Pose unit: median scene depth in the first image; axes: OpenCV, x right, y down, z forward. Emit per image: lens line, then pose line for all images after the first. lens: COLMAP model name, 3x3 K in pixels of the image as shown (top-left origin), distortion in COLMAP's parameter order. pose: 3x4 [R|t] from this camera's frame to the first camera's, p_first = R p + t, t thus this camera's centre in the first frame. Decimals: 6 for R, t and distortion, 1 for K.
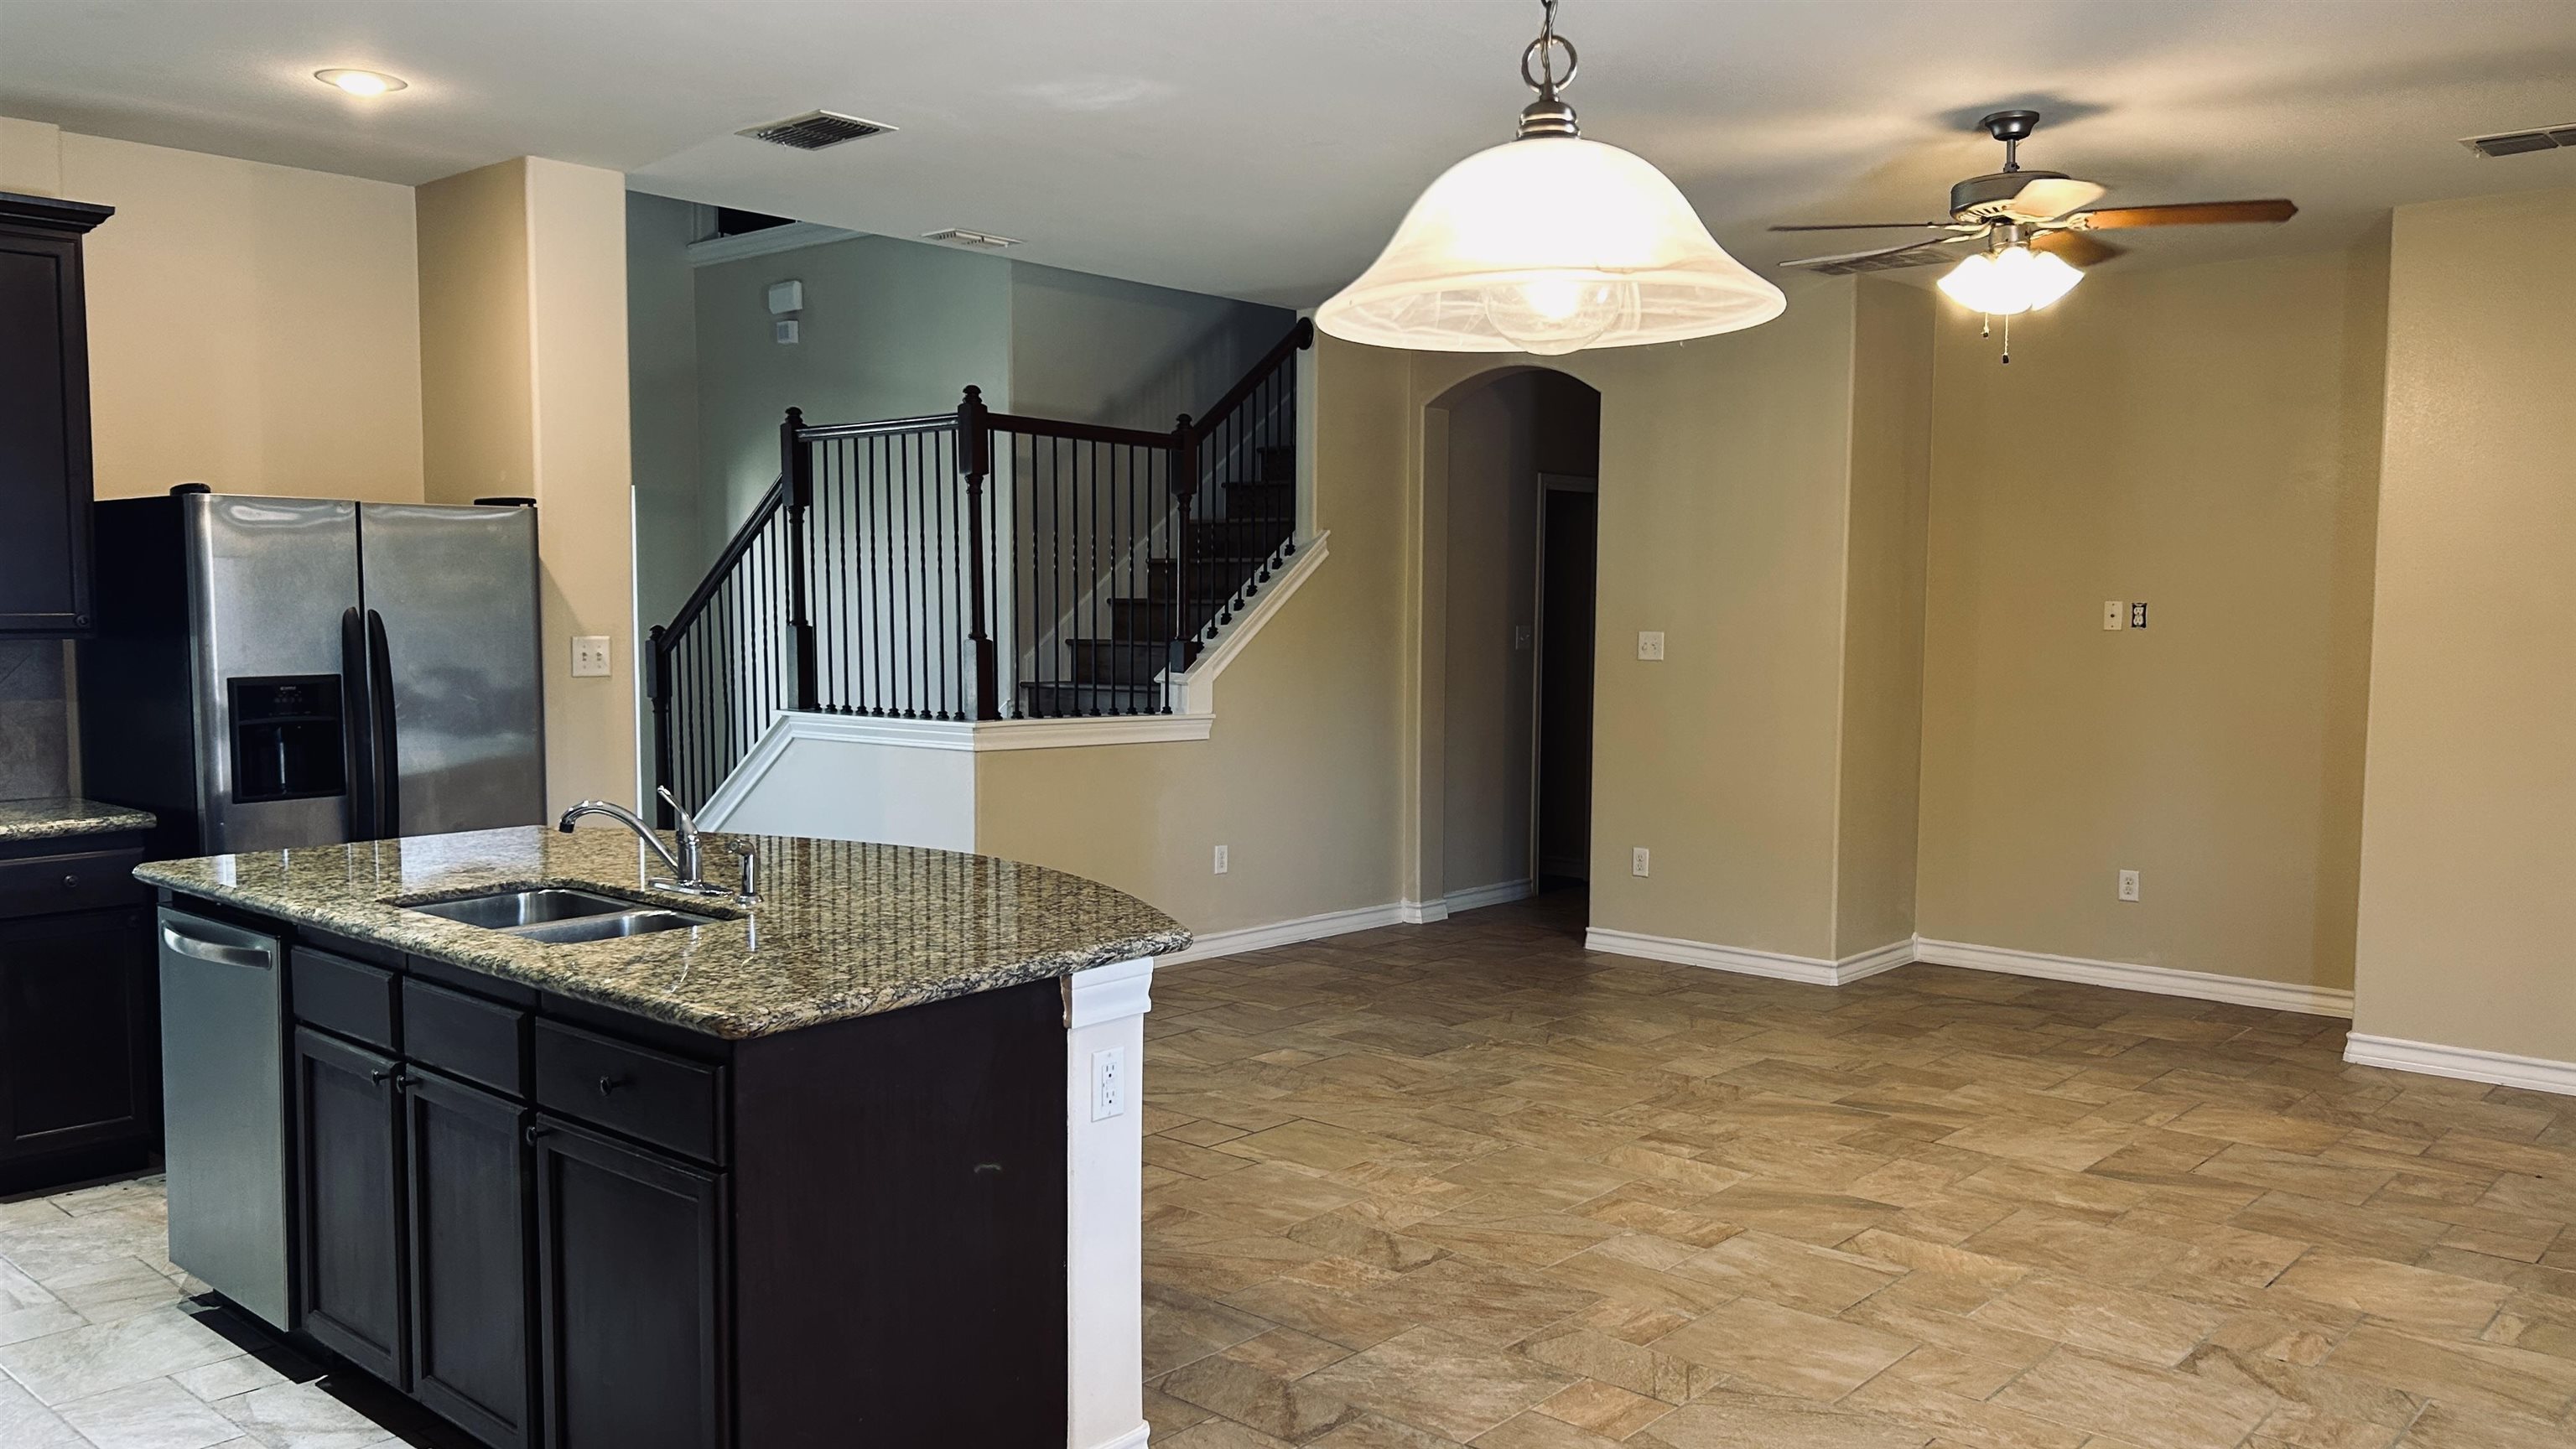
lens RADIAL K [[1931.2, 0, 1287.0], [0, 1931.2, 729.9], [0, 0, 1]] dist [0.004971, -0.000214]
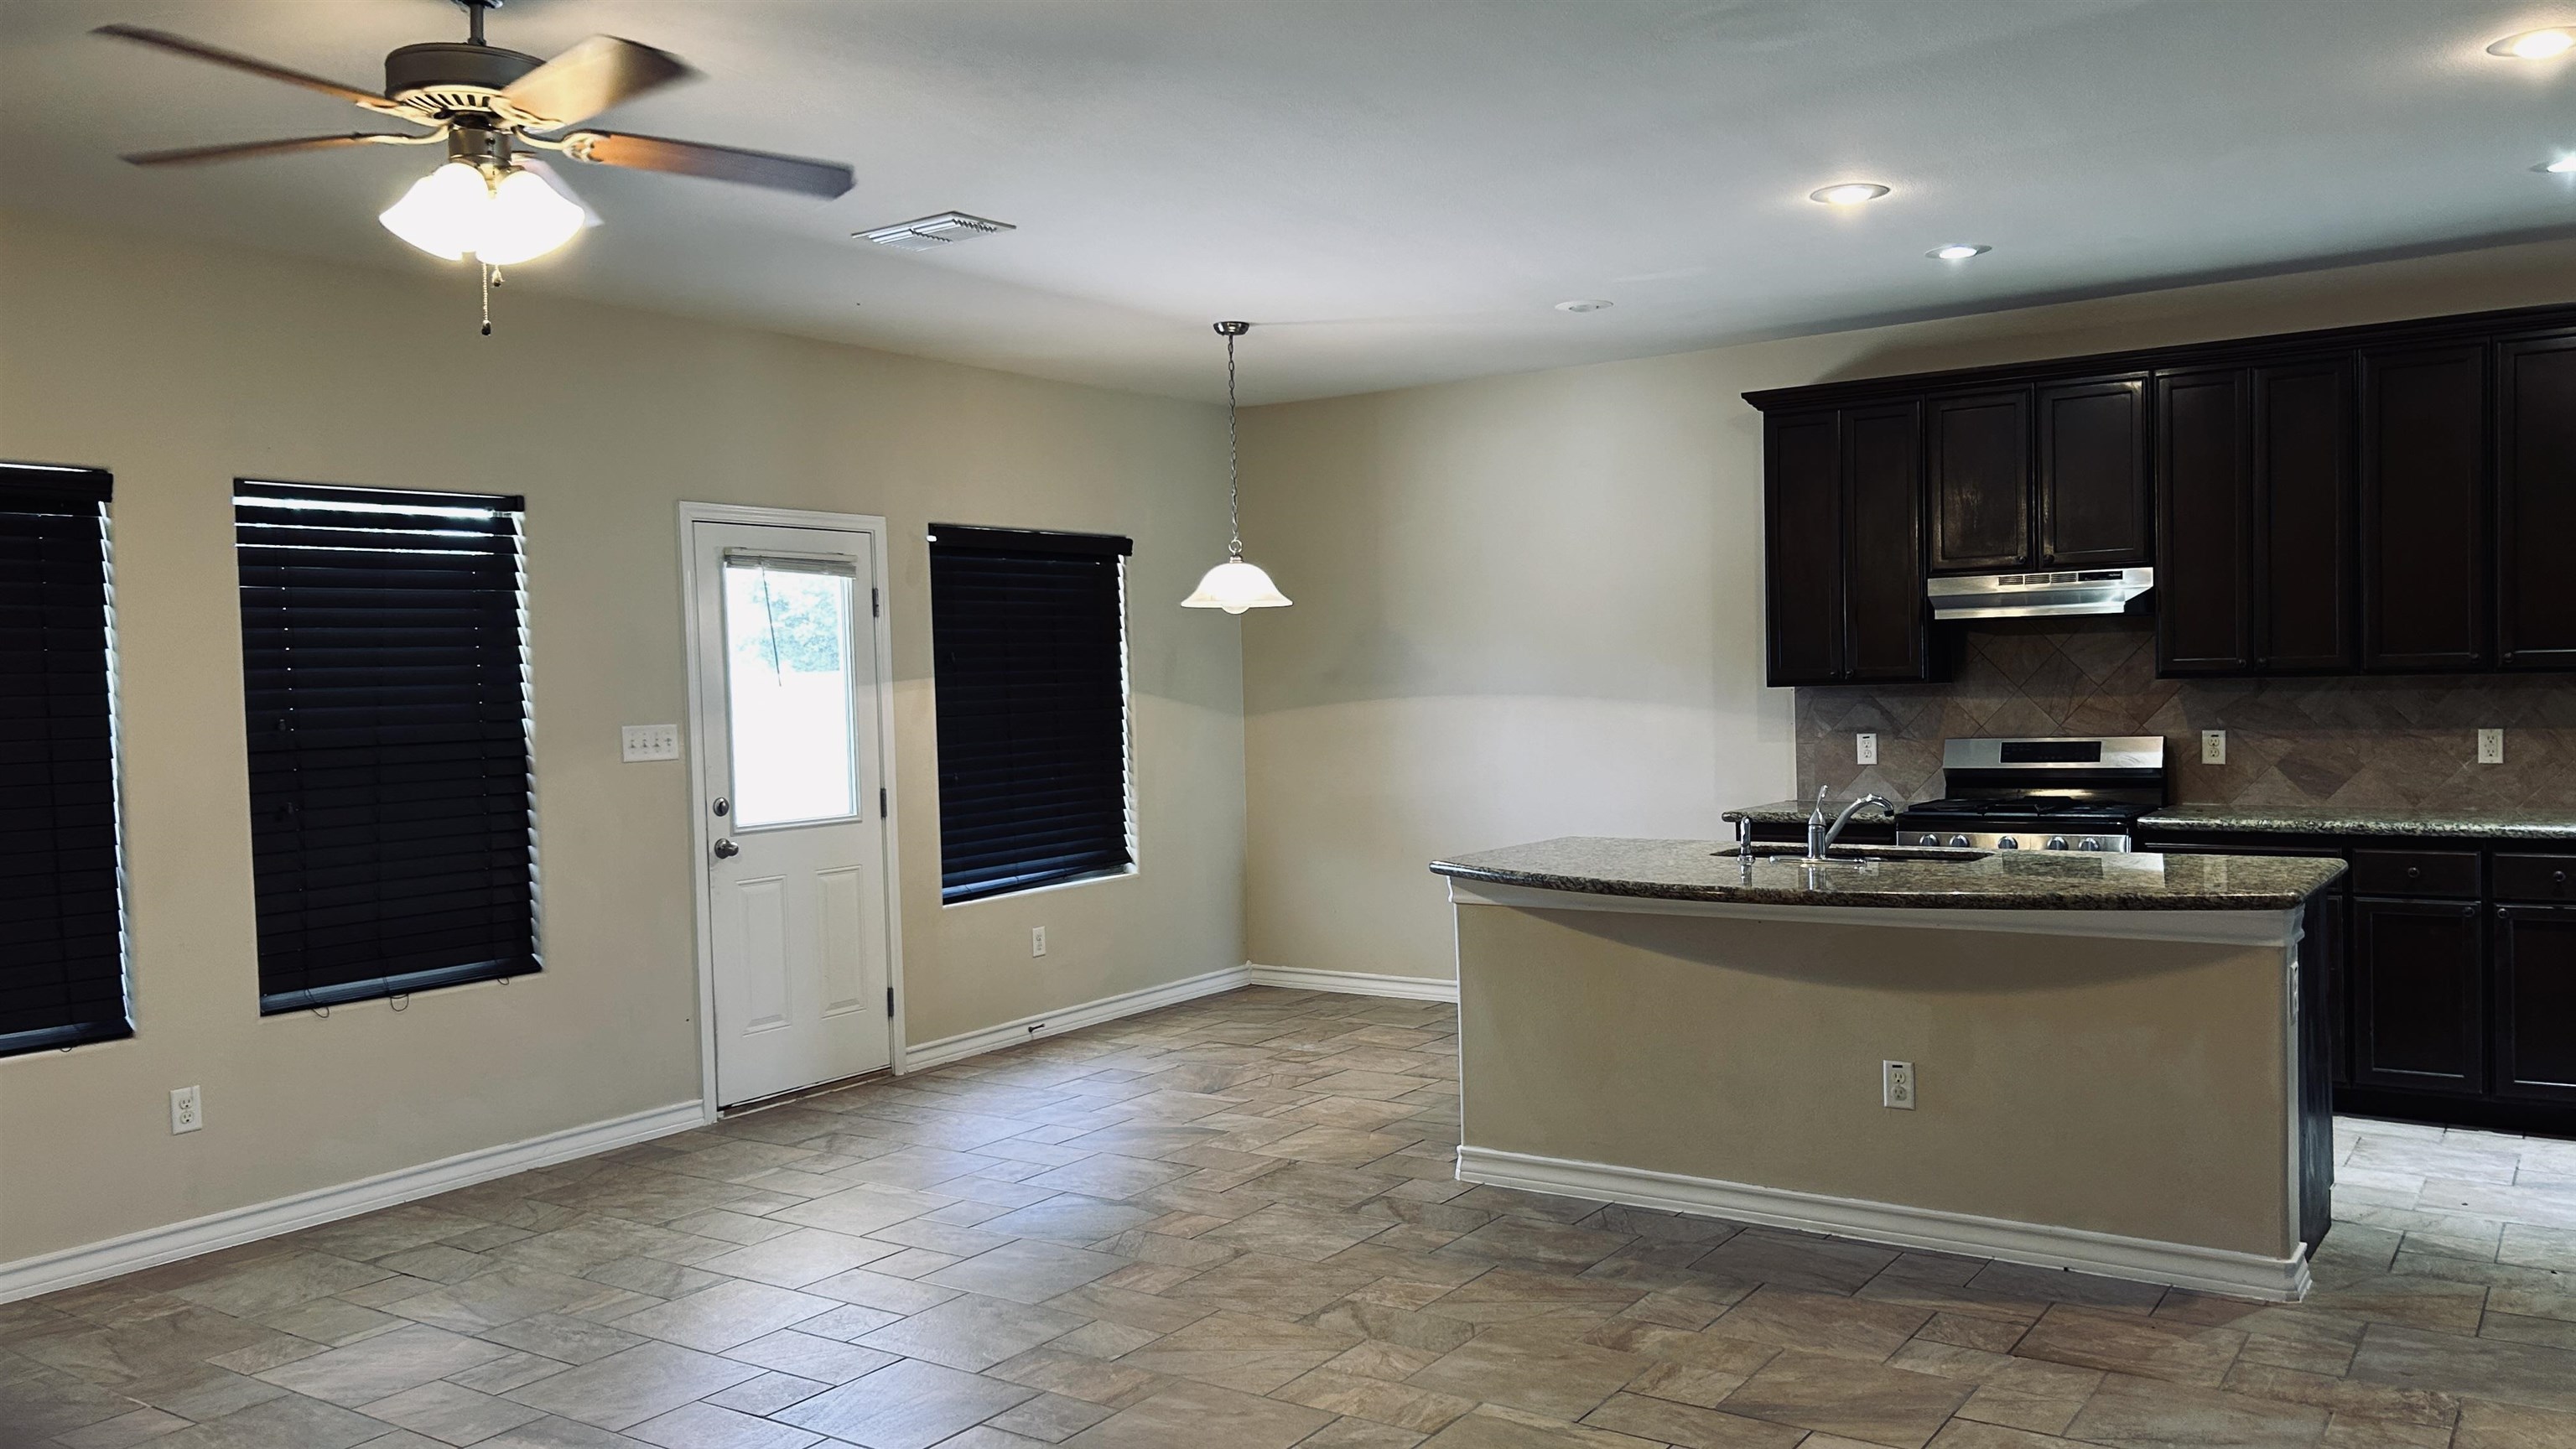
lens RADIAL K [[1931.2, 0, 1293.4], [0, 1931.2, 734.9], [0, 0, 1]] dist [0.004971, -0.000214]
pose [[-0.991680, 0.026480, -0.125974, 0.214523], [0.013663, 0.994738, 0.101538, -0.137243], [0.128000, 0.098972, -0.986823, 2.024691]]
